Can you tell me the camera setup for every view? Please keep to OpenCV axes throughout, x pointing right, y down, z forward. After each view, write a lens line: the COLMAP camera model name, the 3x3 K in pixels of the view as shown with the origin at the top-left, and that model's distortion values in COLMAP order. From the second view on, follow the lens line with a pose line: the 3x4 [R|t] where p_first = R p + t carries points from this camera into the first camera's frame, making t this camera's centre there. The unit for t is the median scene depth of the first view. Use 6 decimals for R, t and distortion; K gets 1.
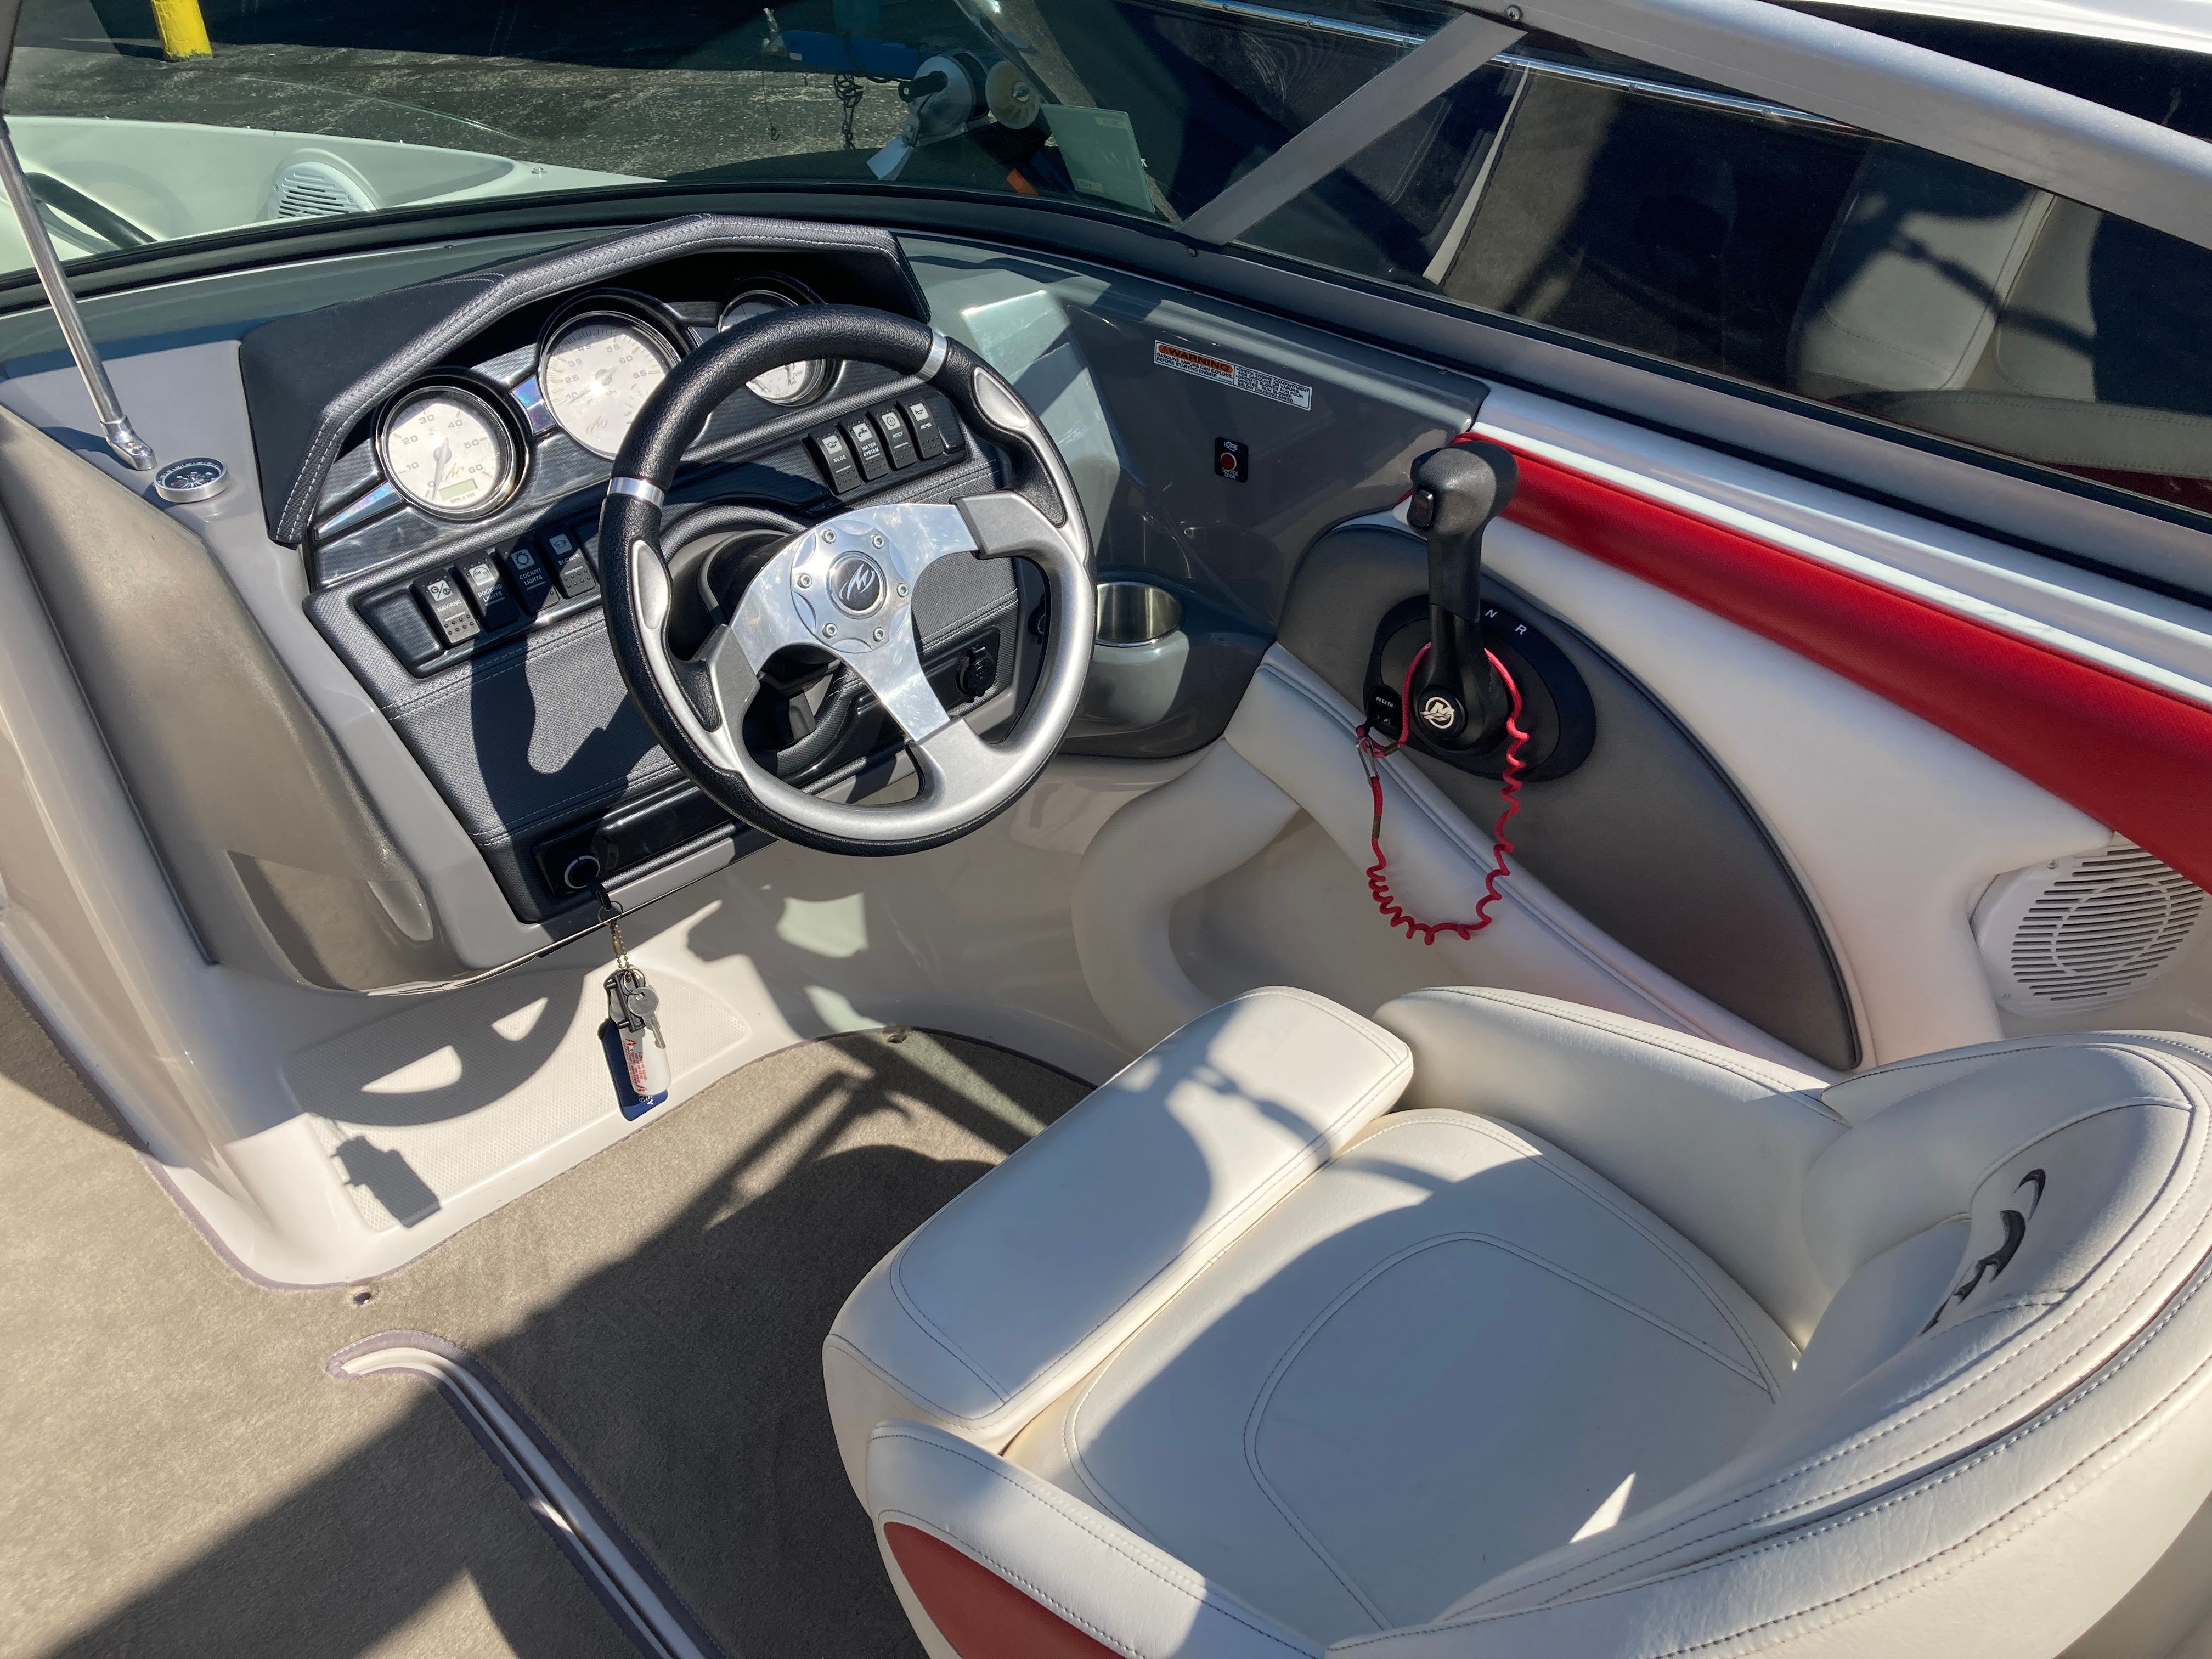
lens RADIAL K [[1798.3, 0, 1097.7], [0, 1798.3, 839.4], [0, 0, 1]] dist [0.032930, -0.001493]
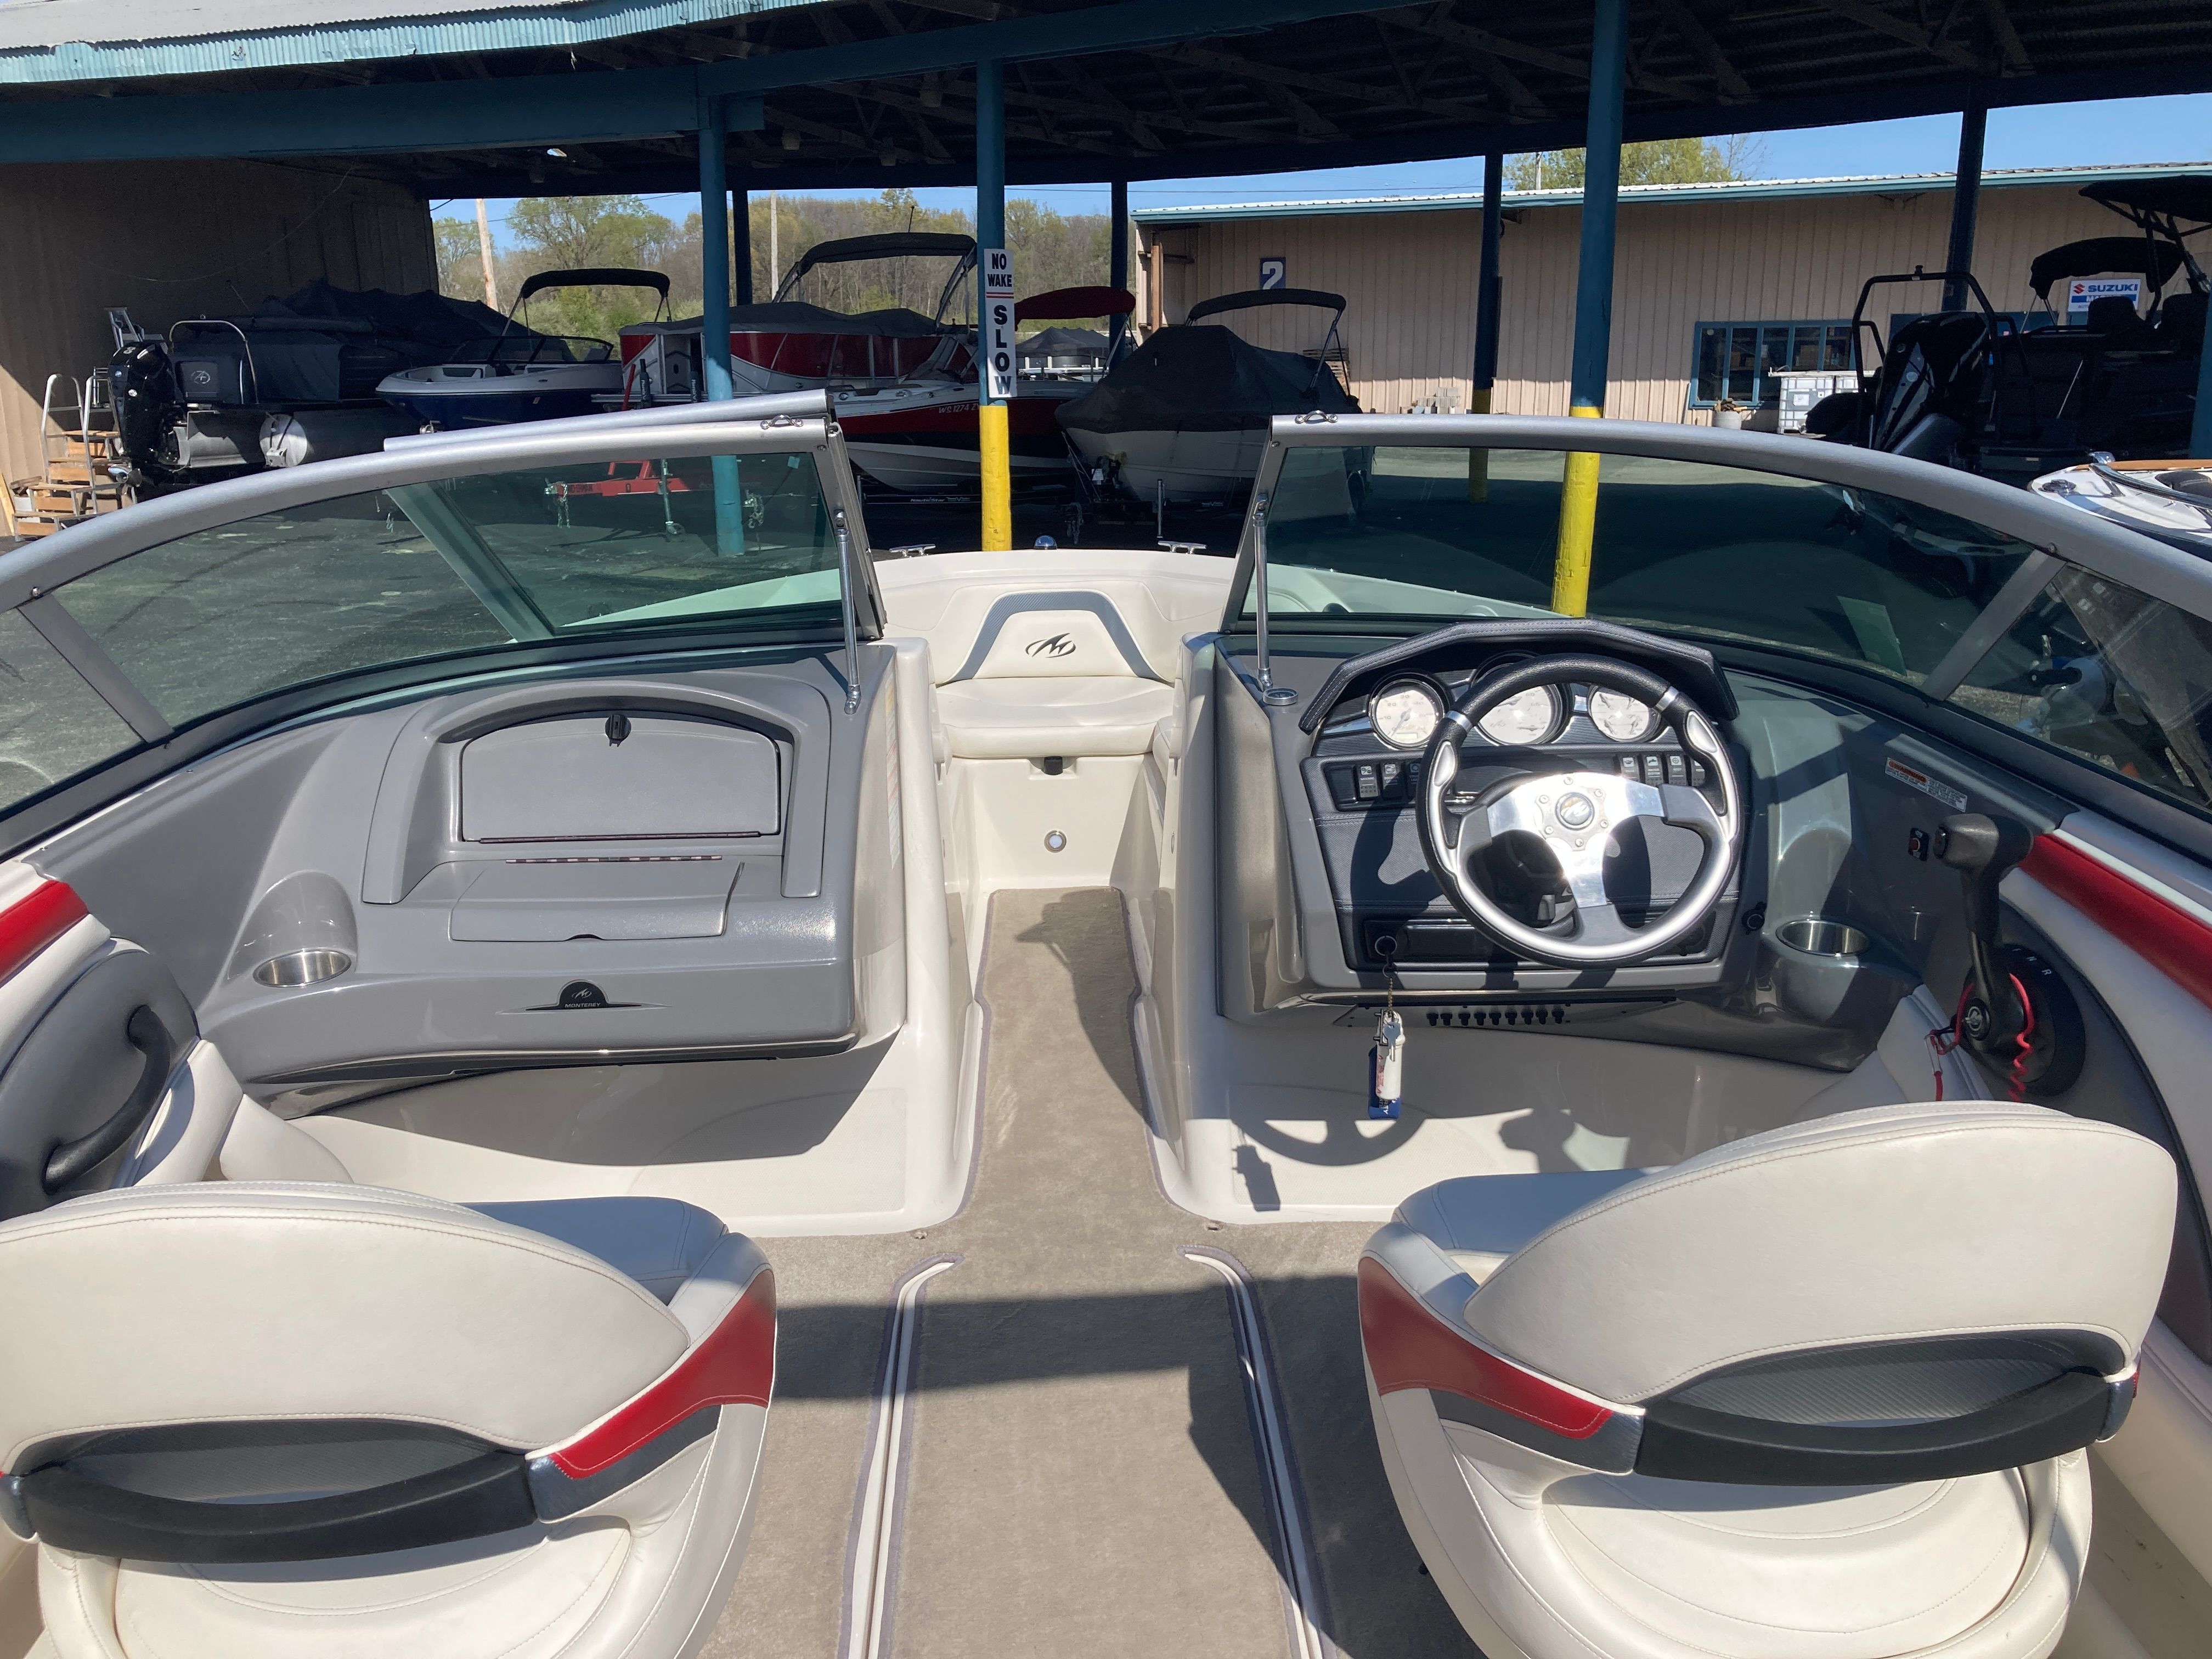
lens RADIAL K [[1795.1, 0, 1094.8], [0, 1795.1, 827.2], [0, 0, 1]] dist [0.097810, -0.198483]
pose [[0.749413, 0.208696, -0.628352, 0.436689], [-0.394701, 0.902775, -0.170904, 0.248048], [0.531593, 0.376089, 0.758924, -0.383901]]
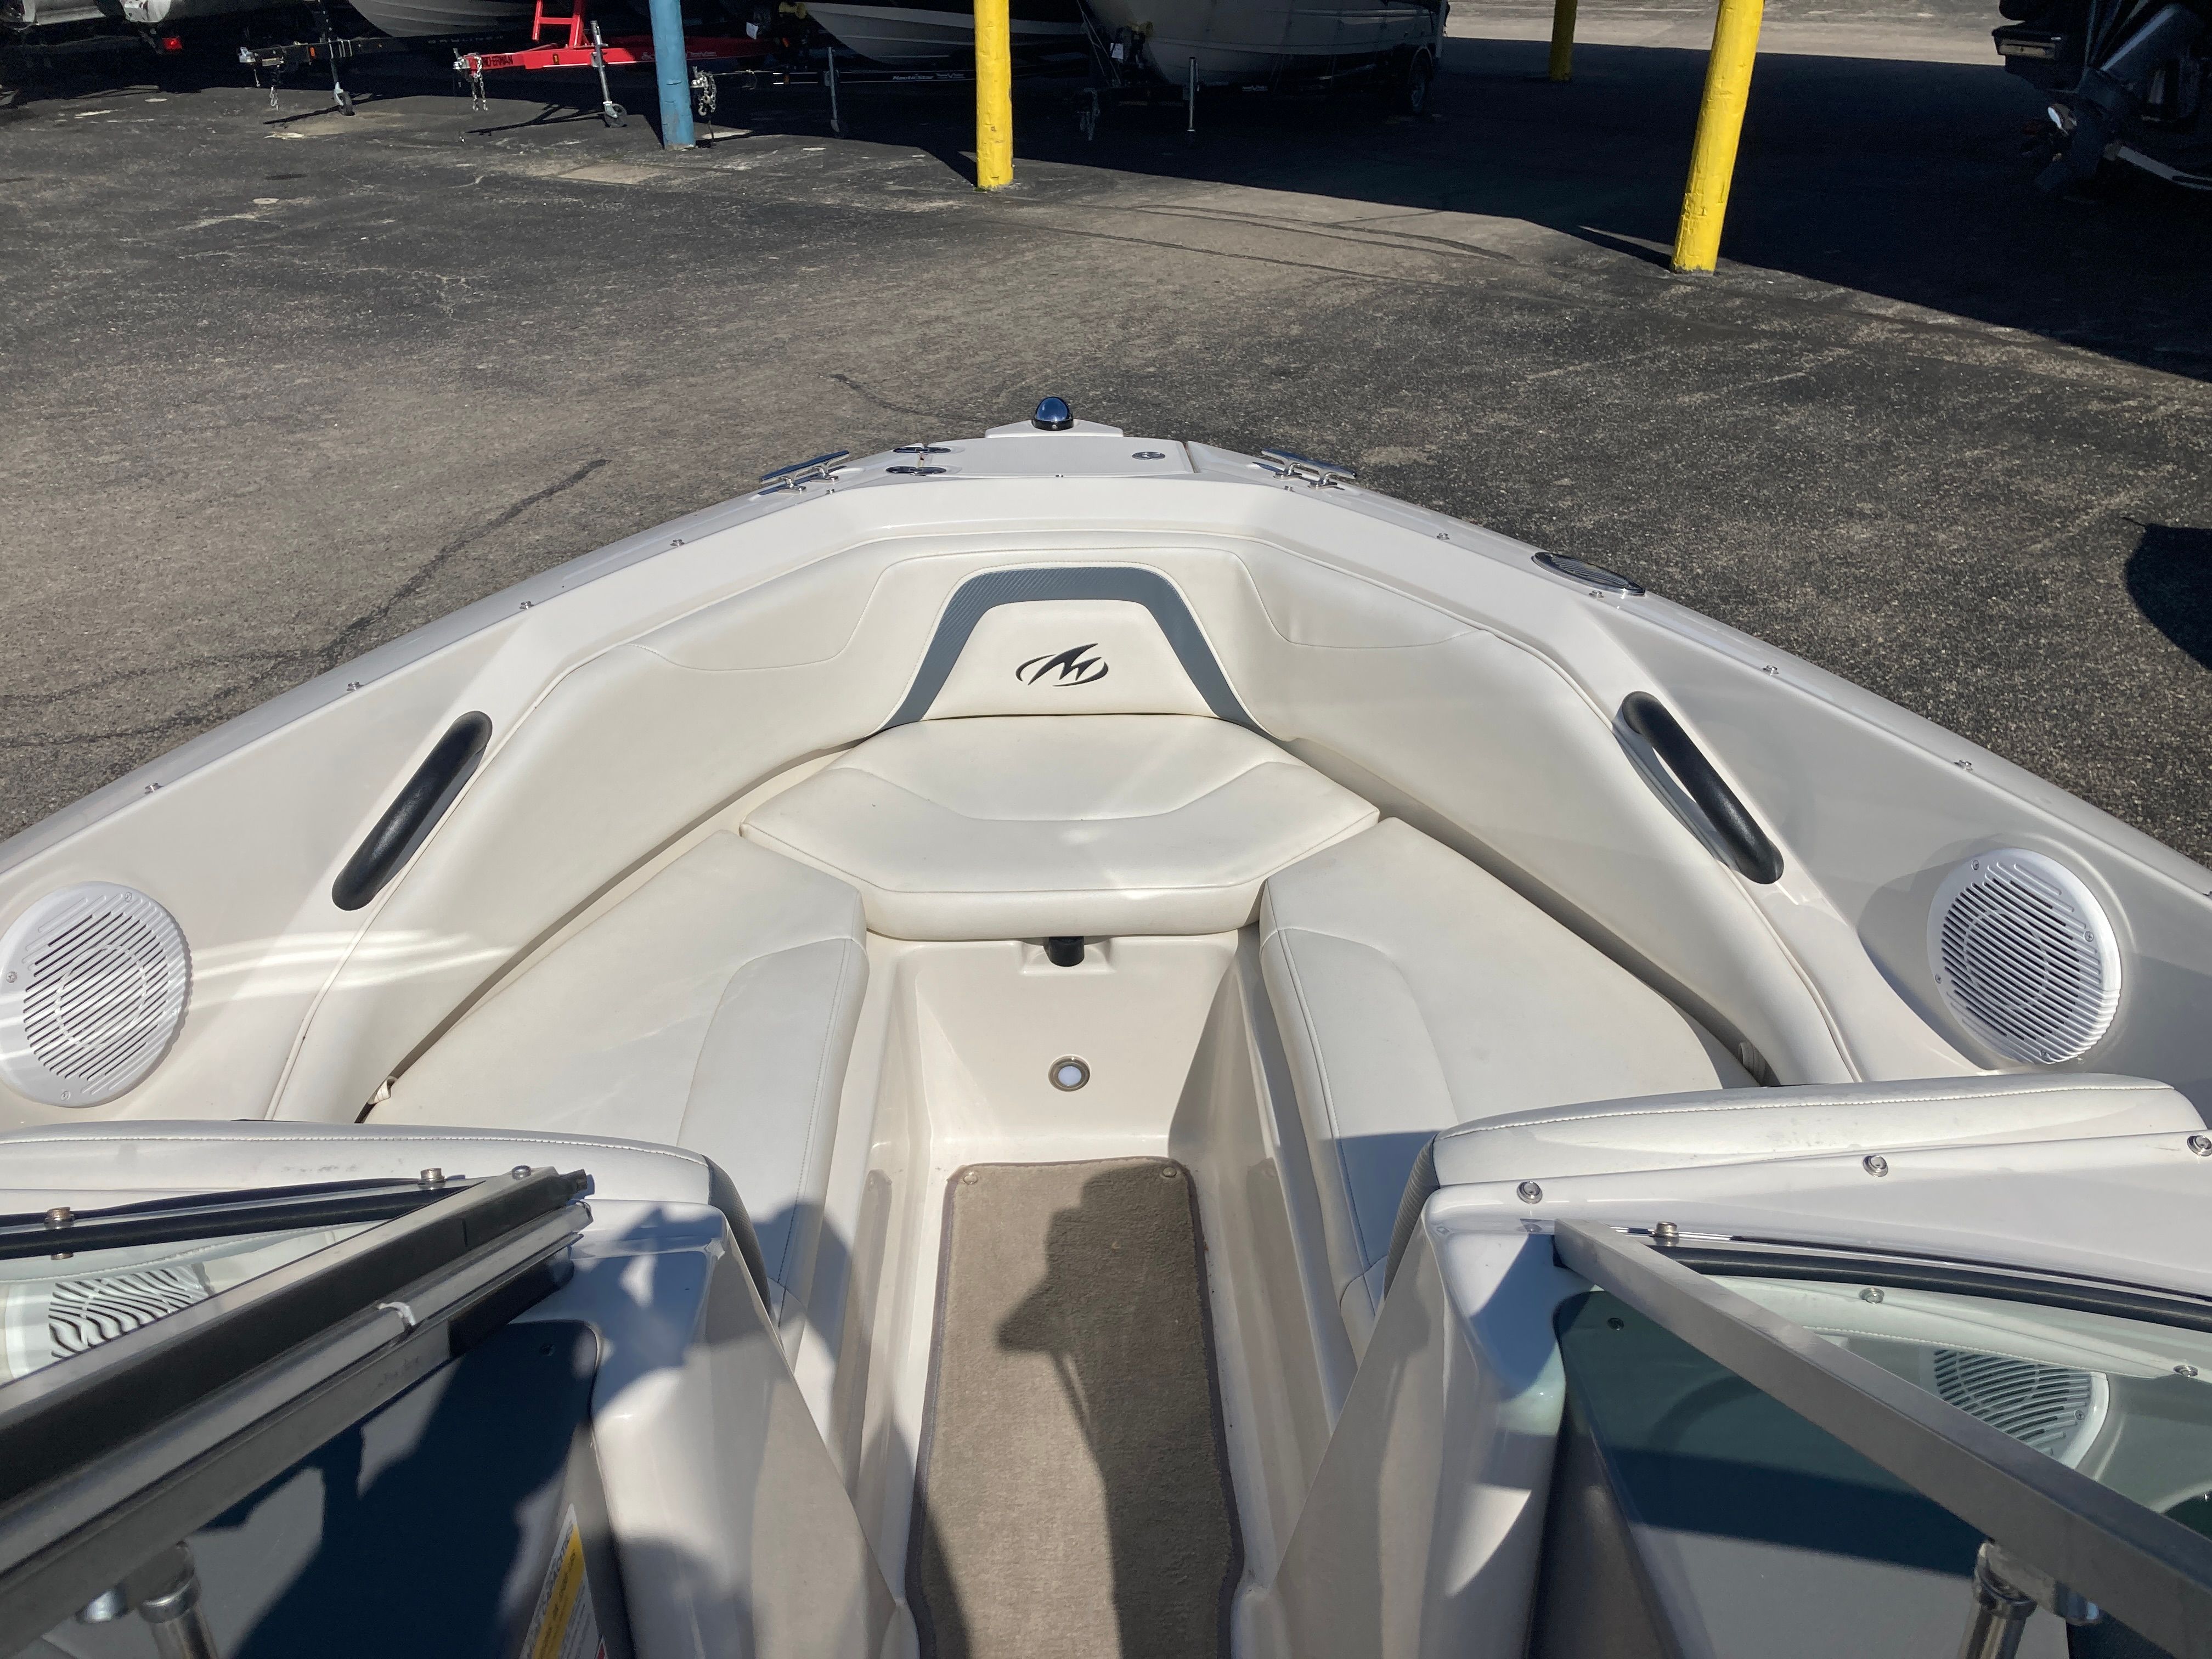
lens RADIAL K [[1806.7, 0, 1121.3], [0, 1806.7, 837.0], [0, 0, 1]] dist [0.026310, 0.000605]
pose [[0.752387, 0.356126, -0.554154, -0.404919], [-0.402198, 0.914603, 0.041695, -0.343251], [0.521680, 0.191509, 0.831369, 0.307426]]
